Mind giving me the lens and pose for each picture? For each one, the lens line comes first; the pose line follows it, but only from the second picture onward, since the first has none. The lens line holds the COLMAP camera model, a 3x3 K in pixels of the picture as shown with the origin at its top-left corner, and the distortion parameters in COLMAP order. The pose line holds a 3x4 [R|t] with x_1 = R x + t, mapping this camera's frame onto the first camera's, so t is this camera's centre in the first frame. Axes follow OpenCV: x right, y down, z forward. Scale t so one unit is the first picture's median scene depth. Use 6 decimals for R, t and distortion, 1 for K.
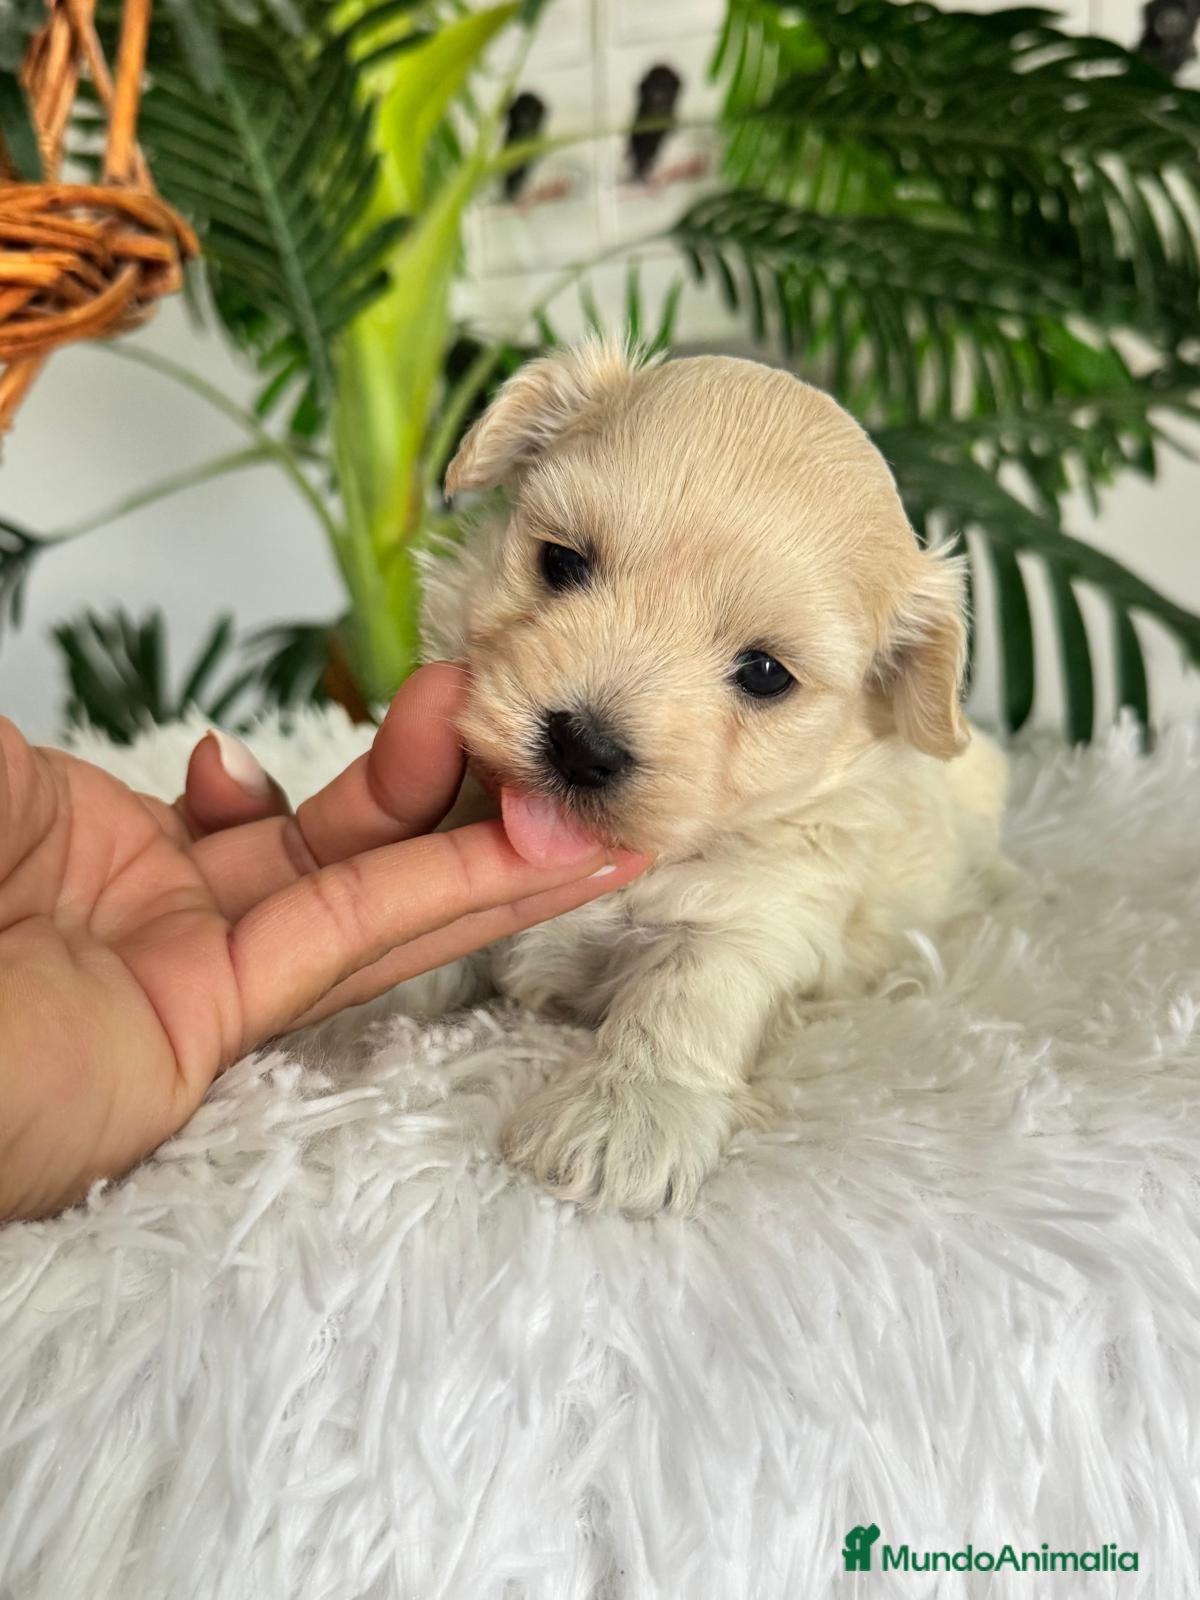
lens RADIAL K [[1554.4, 0, 600.0], [0, 1554.4, 800.0], [0, 0, 1]] dist [0.066828, -0.227944]
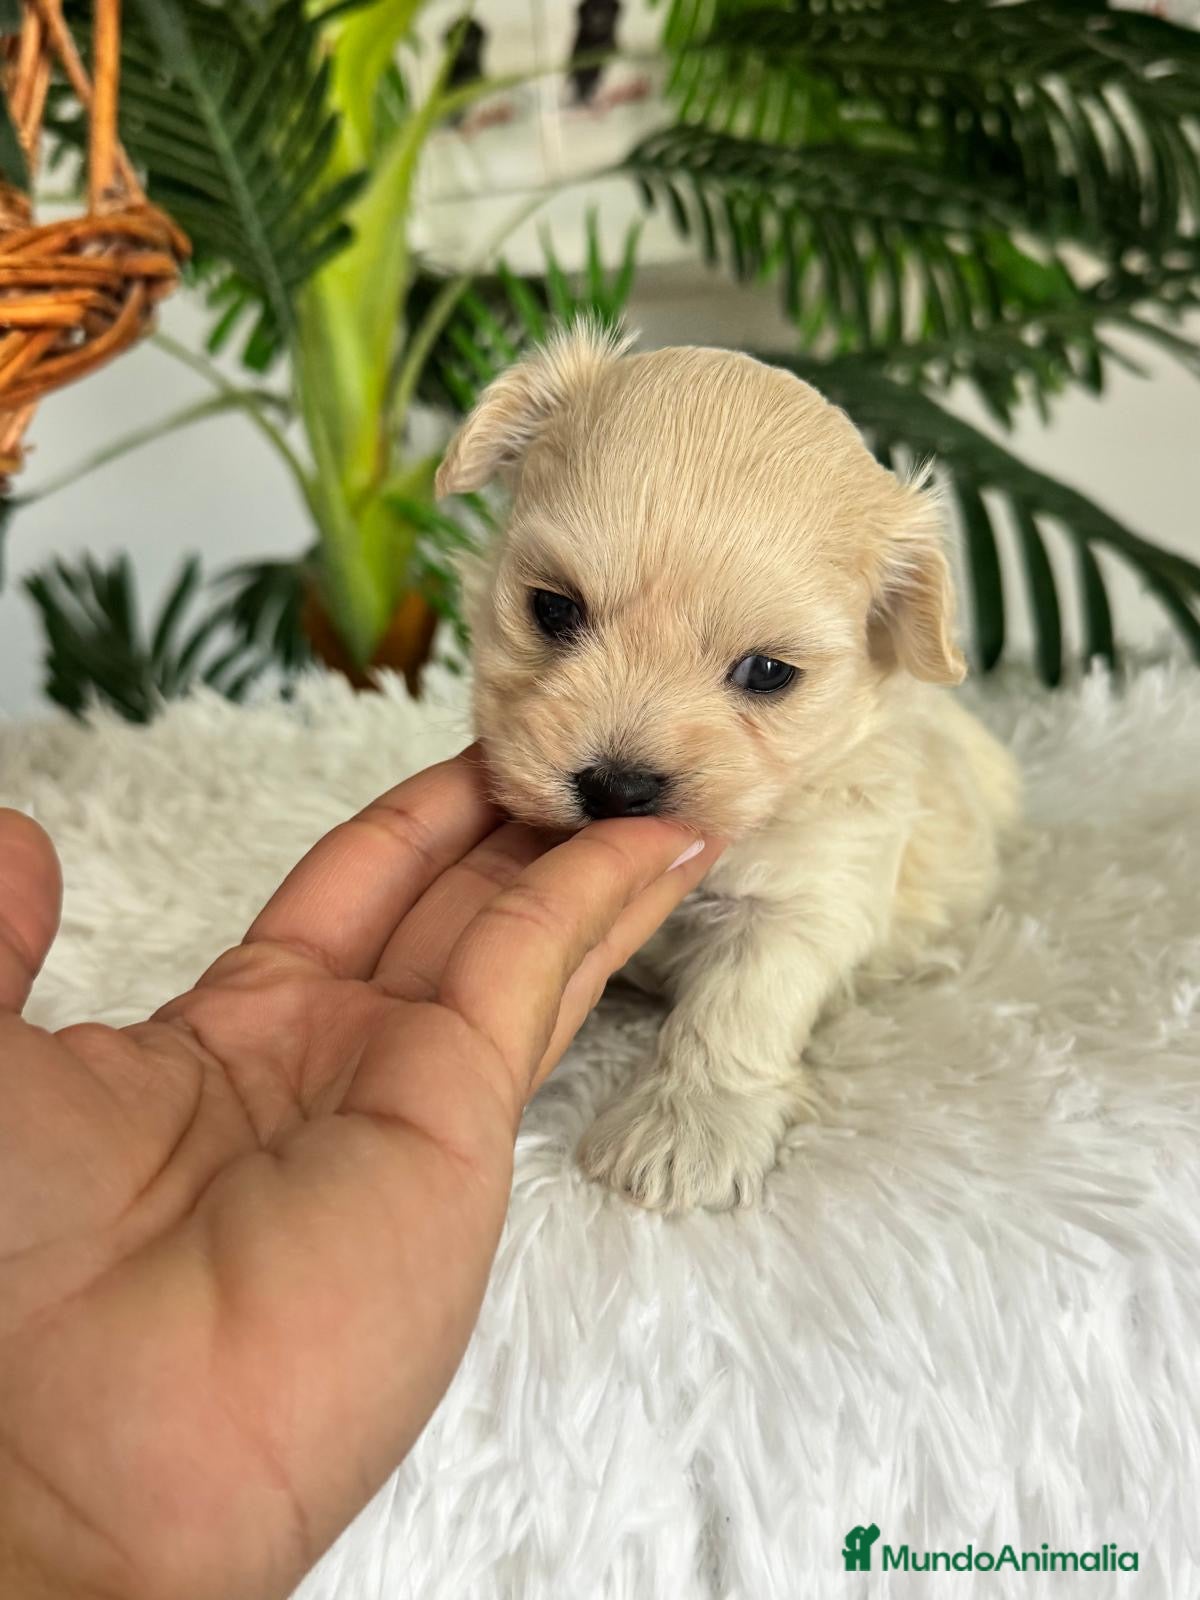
lens RADIAL K [[1531.2, 0, 600.0], [0, 1531.2, 800.0], [0, 0, 1]] dist [0.059972, -0.220580]
pose [[0.998463, -0.050296, 0.023278, -0.060192], [0.048743, 0.996821, 0.063027, -0.086902], [-0.026374, -0.061795, 0.997740, -0.080153]]
